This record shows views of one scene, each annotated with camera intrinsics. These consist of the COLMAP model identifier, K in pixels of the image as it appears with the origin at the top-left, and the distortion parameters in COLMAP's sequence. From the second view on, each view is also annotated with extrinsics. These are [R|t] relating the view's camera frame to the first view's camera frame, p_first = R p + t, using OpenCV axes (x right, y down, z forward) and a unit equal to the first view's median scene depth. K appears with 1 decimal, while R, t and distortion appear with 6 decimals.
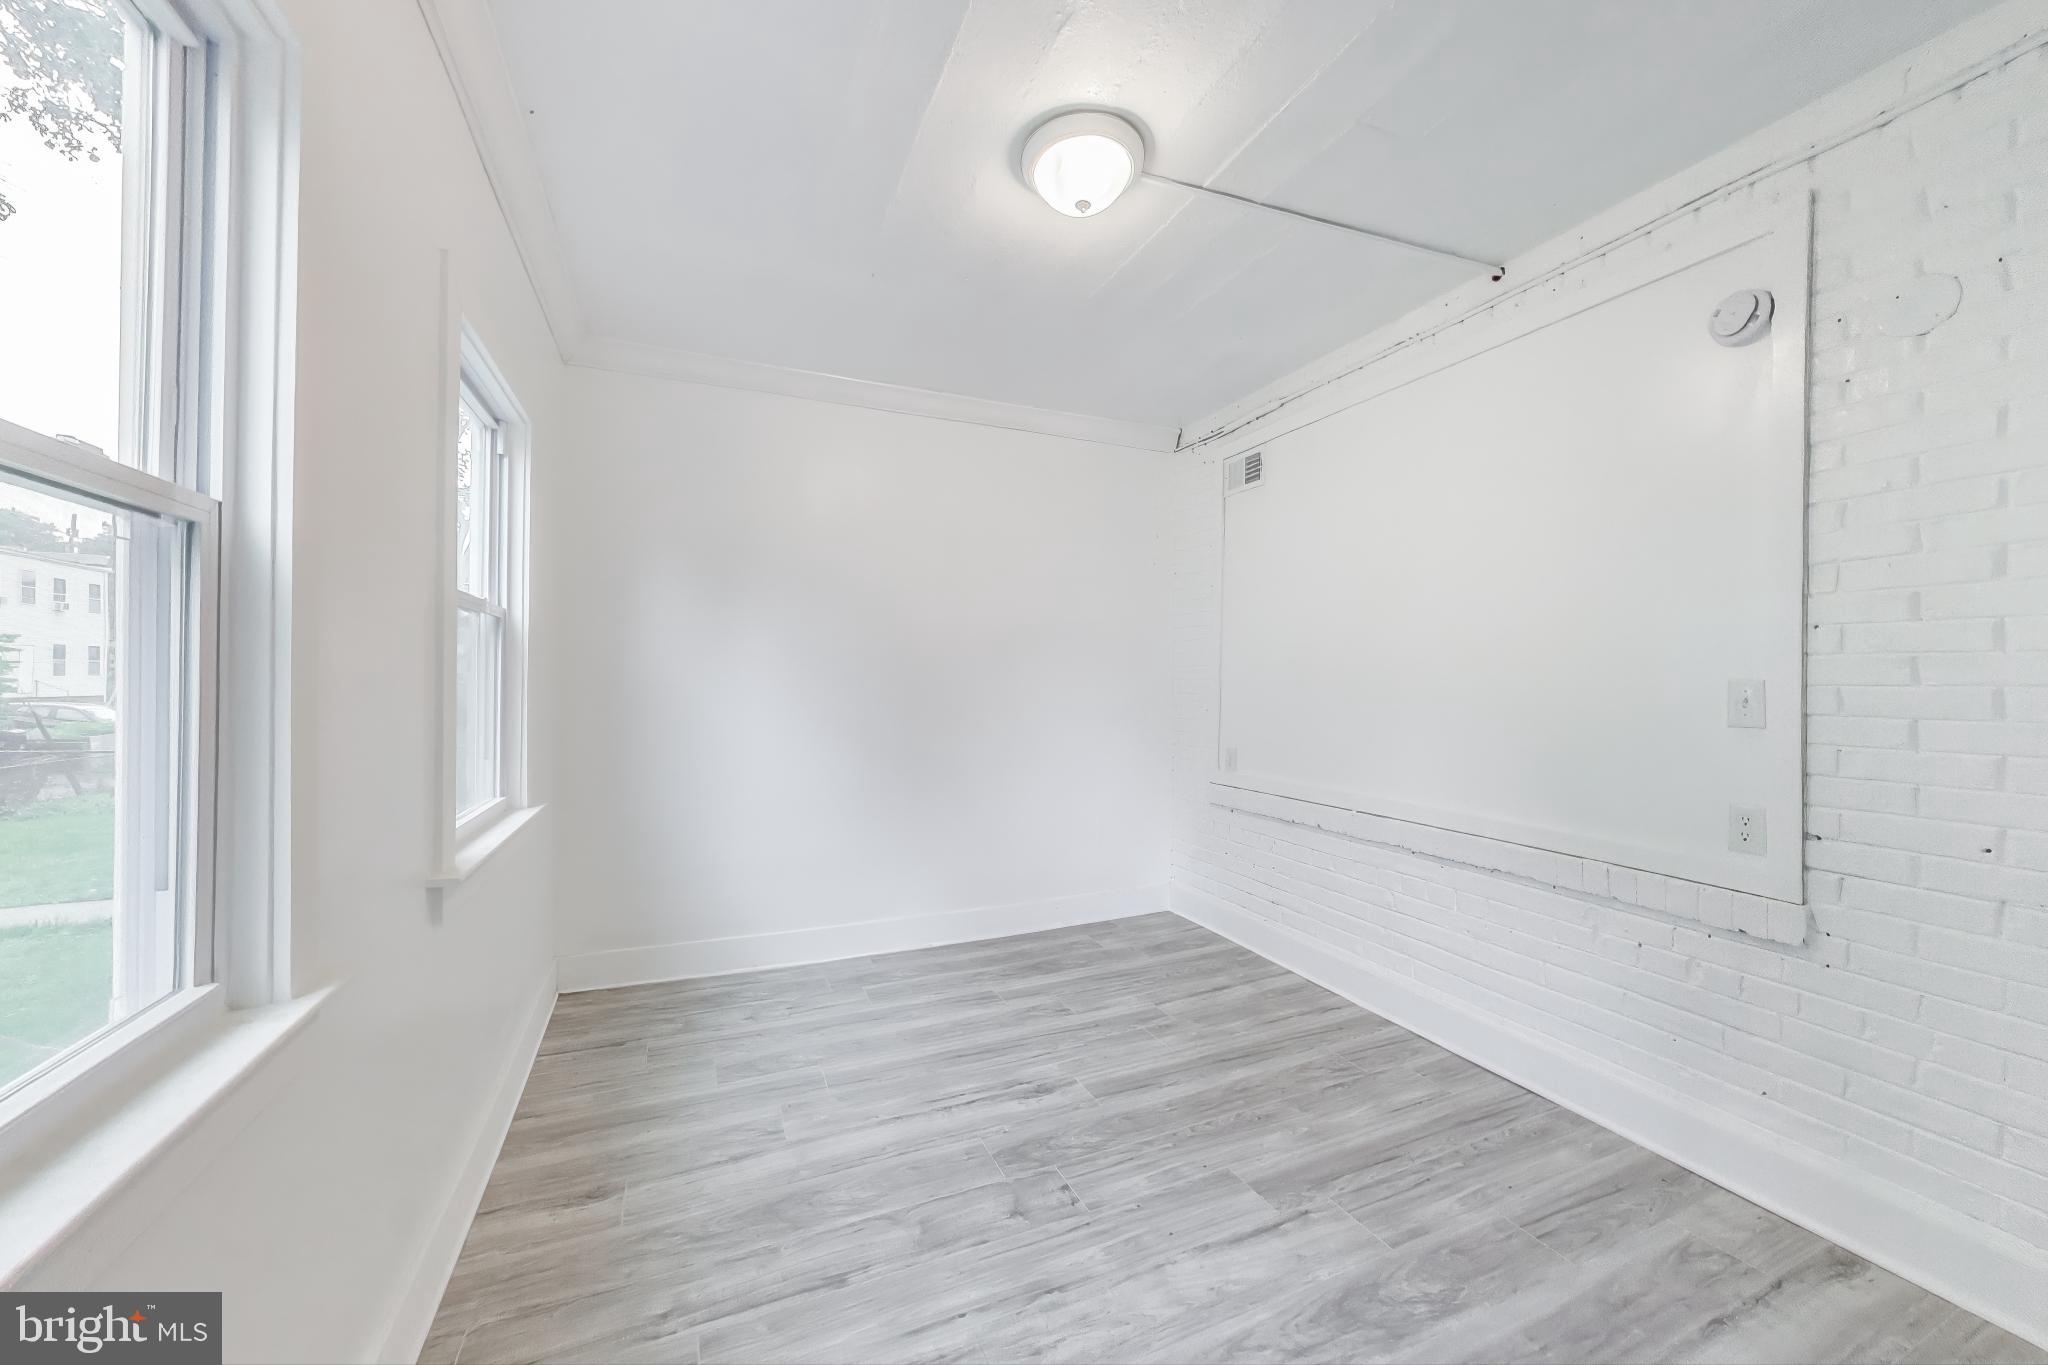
lens RADIAL K [[762.8, 0, 1027.0], [0, 762.8, 681.8], [0, 0, 1]] dist [-0.000544, 0.000379]
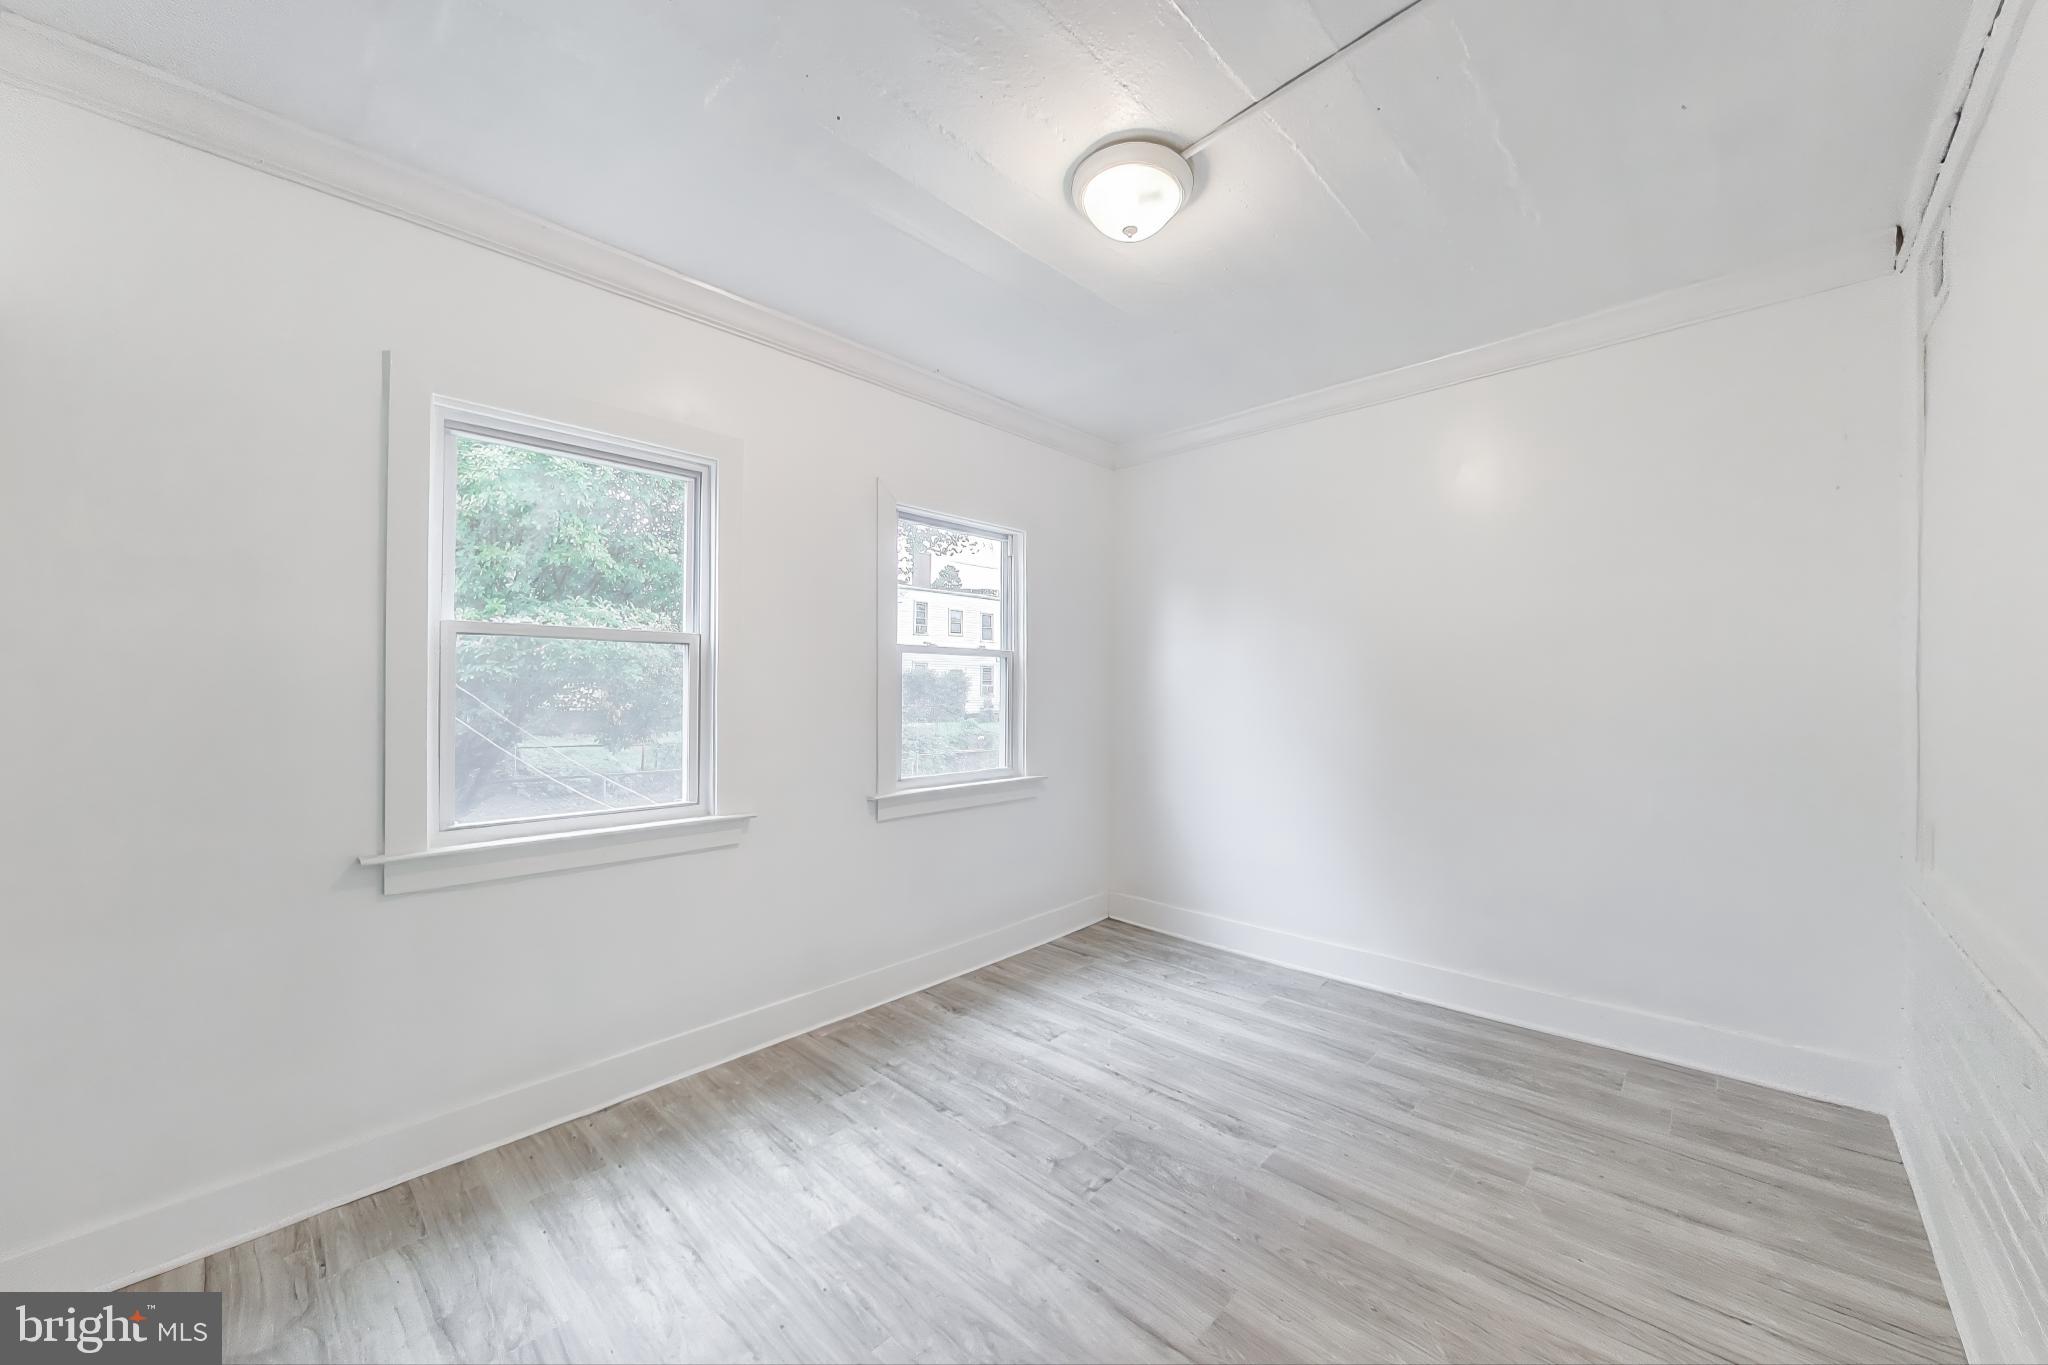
lens RADIAL K [[762.8, 0, 1027.0], [0, 762.8, 681.8], [0, 0, 1]] dist [-0.000544, 0.000379]
pose [[0.375029, -0.021538, -0.926763, 0.806660], [0.008475, 0.999768, -0.019805, -0.000620], [0.926974, -0.000427, 0.375125, 0.410621]]
